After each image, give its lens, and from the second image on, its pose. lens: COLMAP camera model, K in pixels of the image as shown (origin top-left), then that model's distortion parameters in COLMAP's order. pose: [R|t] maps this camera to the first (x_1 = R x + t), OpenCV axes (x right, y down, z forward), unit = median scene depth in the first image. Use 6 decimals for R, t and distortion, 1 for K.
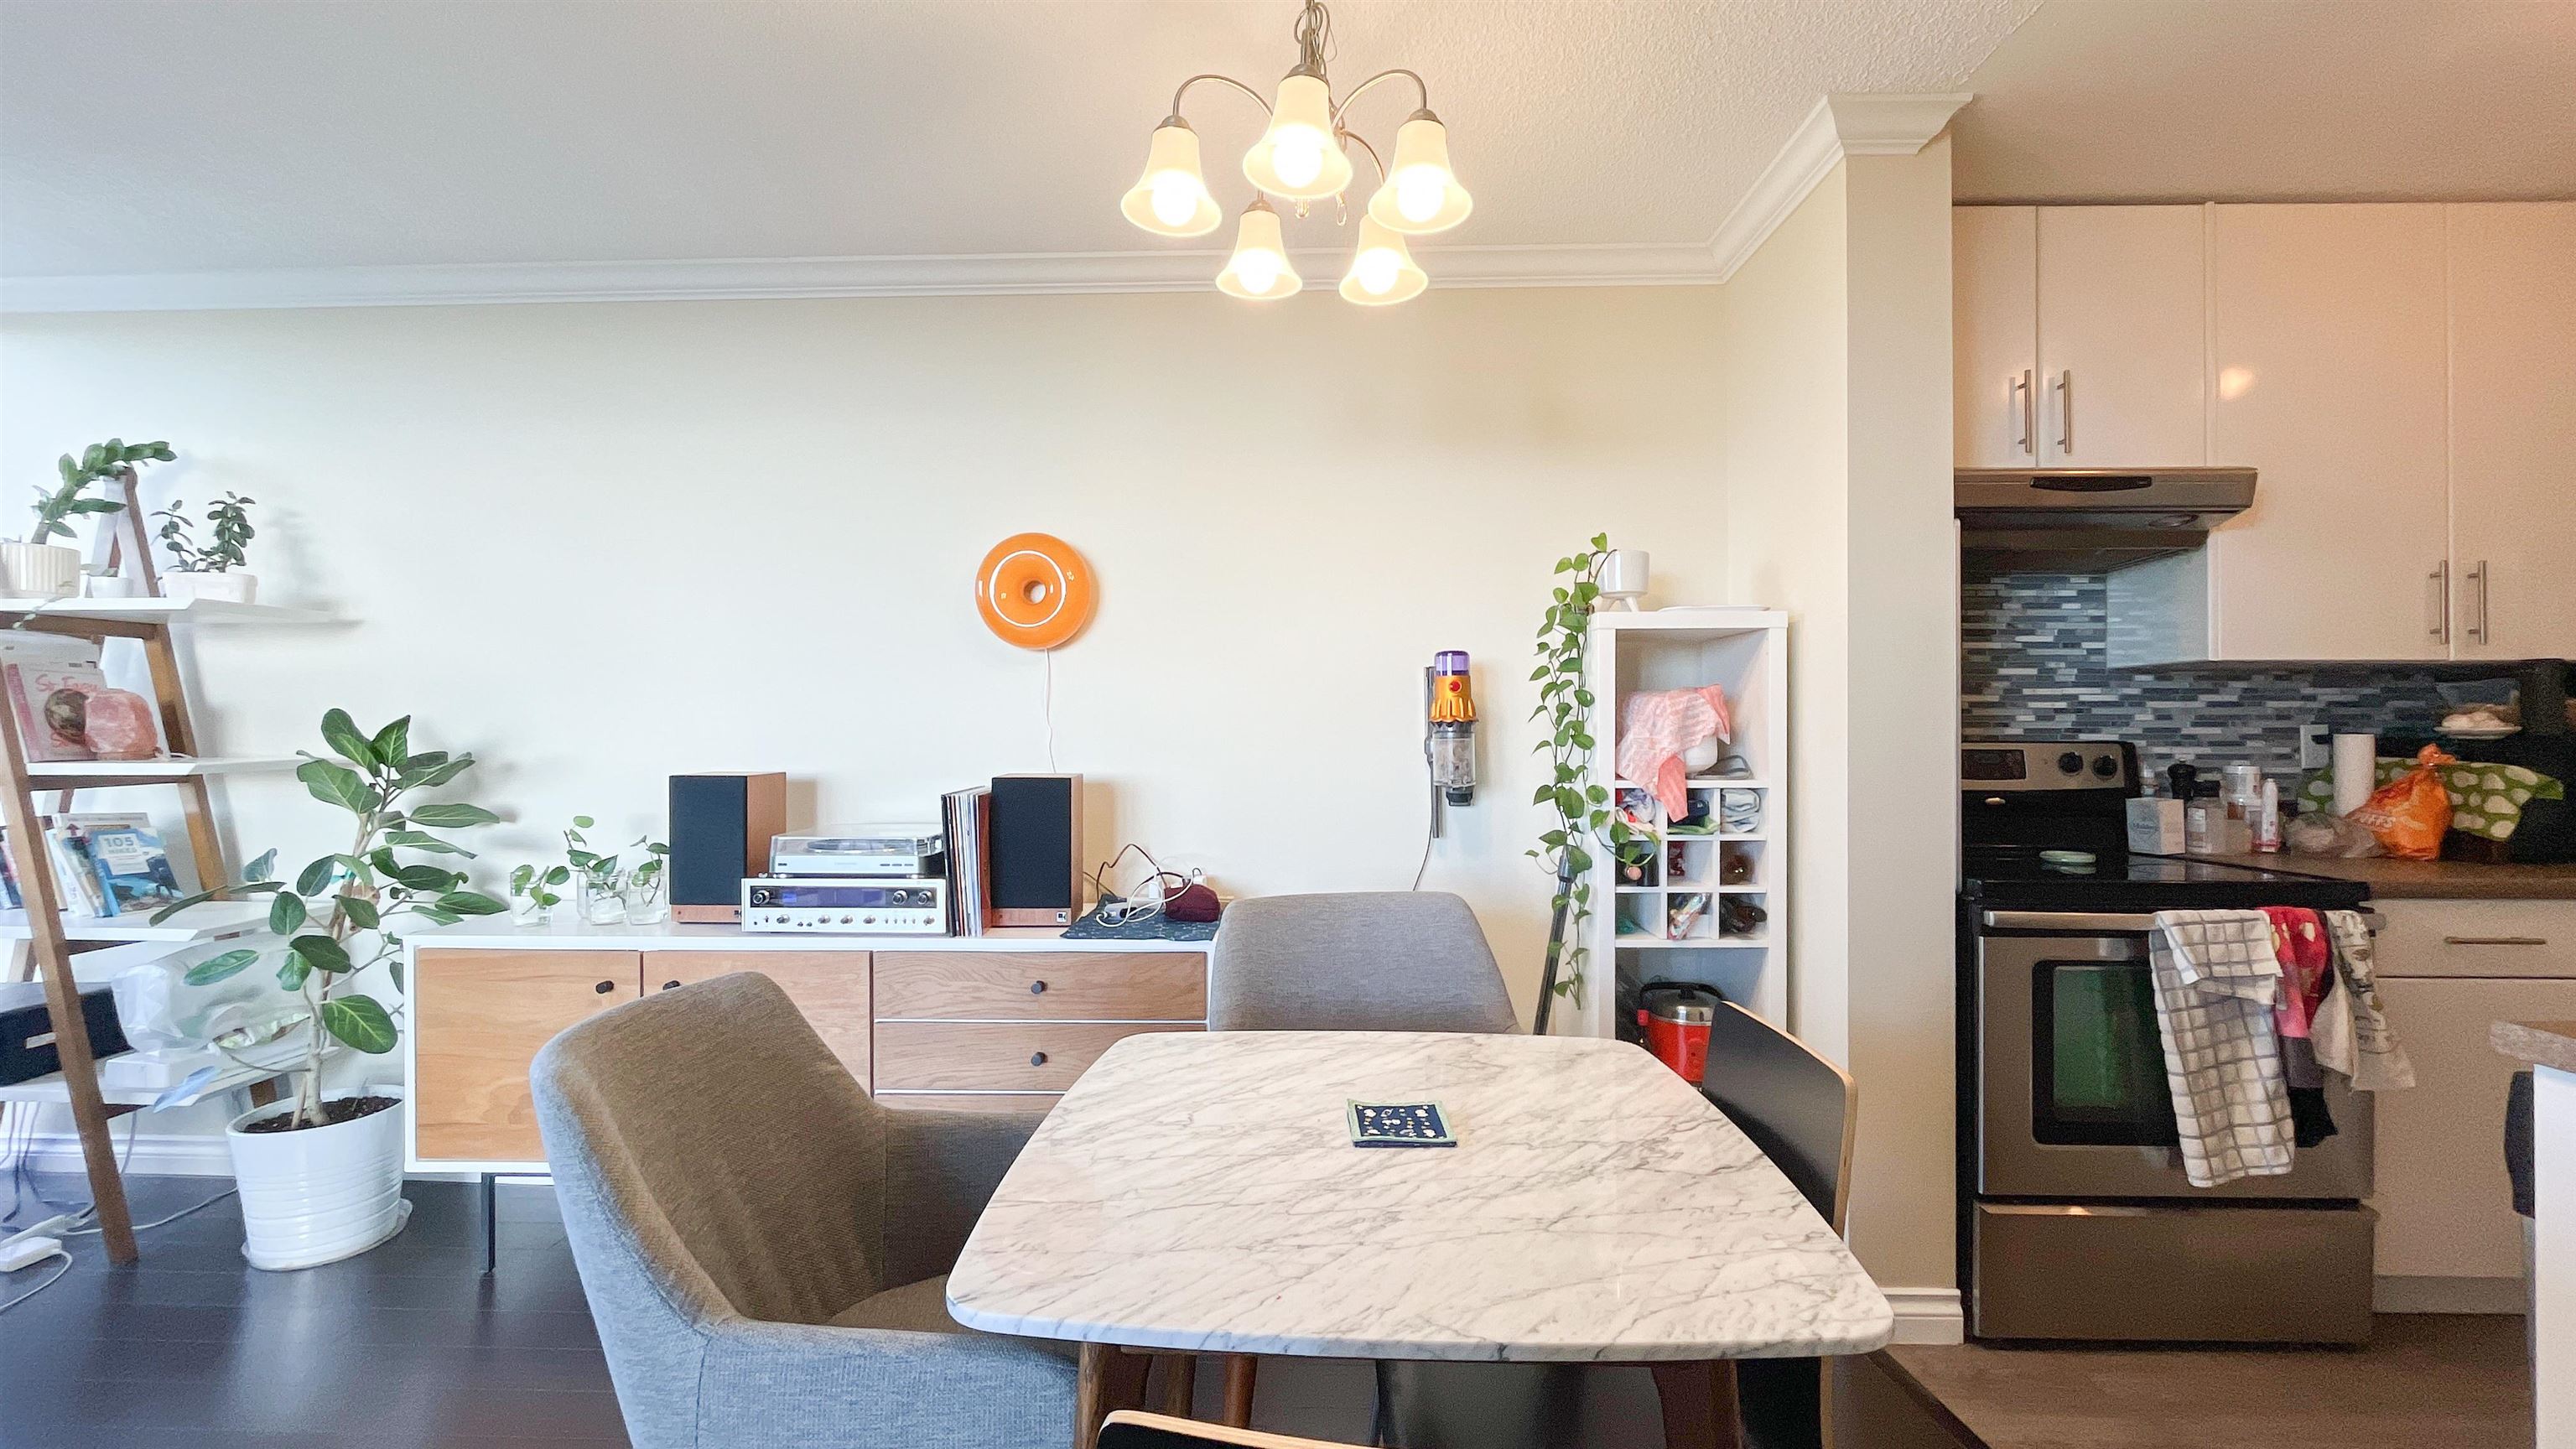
lens RADIAL K [[1045.1, 0, 1291.0], [0, 1045.1, 717.5], [0, 0, 1]] dist [-0.001091, 0.000197]
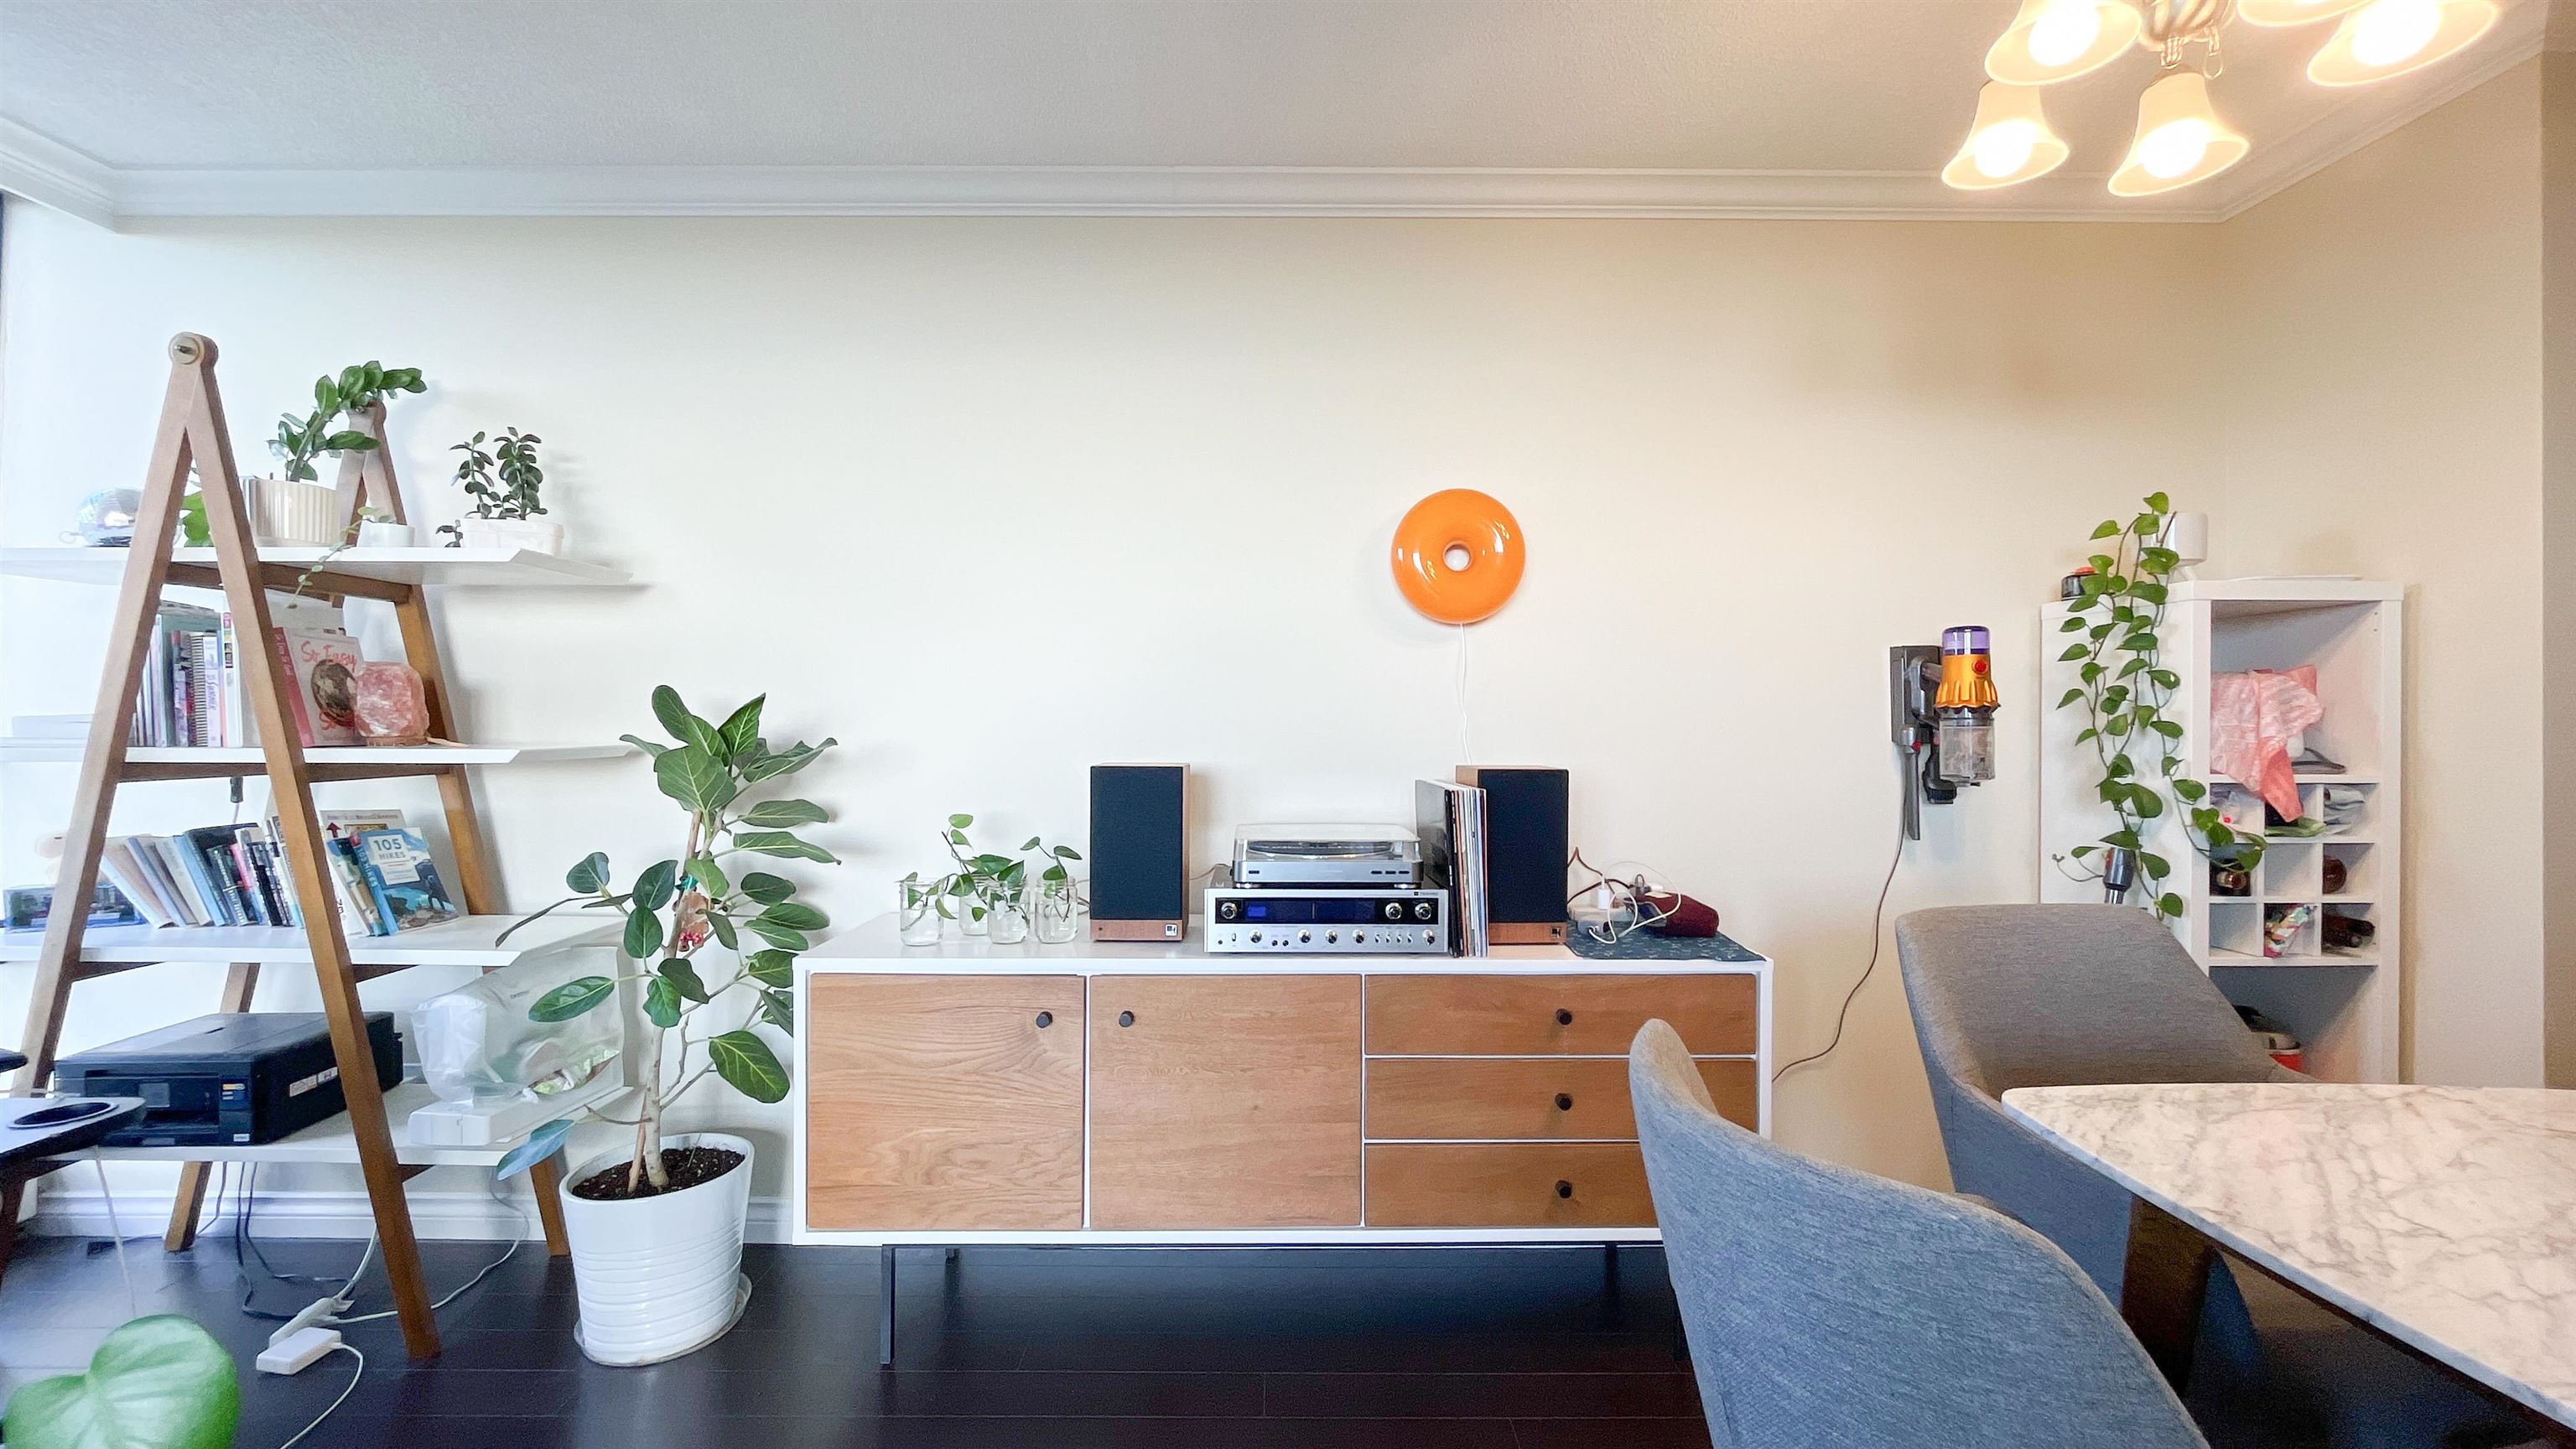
lens RADIAL K [[1045.1, 0, 1285.5], [0, 1045.1, 716.8], [0, 0, 1]] dist [-0.001091, 0.000197]
pose [[0.999295, 0.004488, 0.037262, -0.468216], [-0.004419, 0.999988, -0.001940, 0.016873], [-0.037270, 0.001774, 0.999304, 0.152083]]
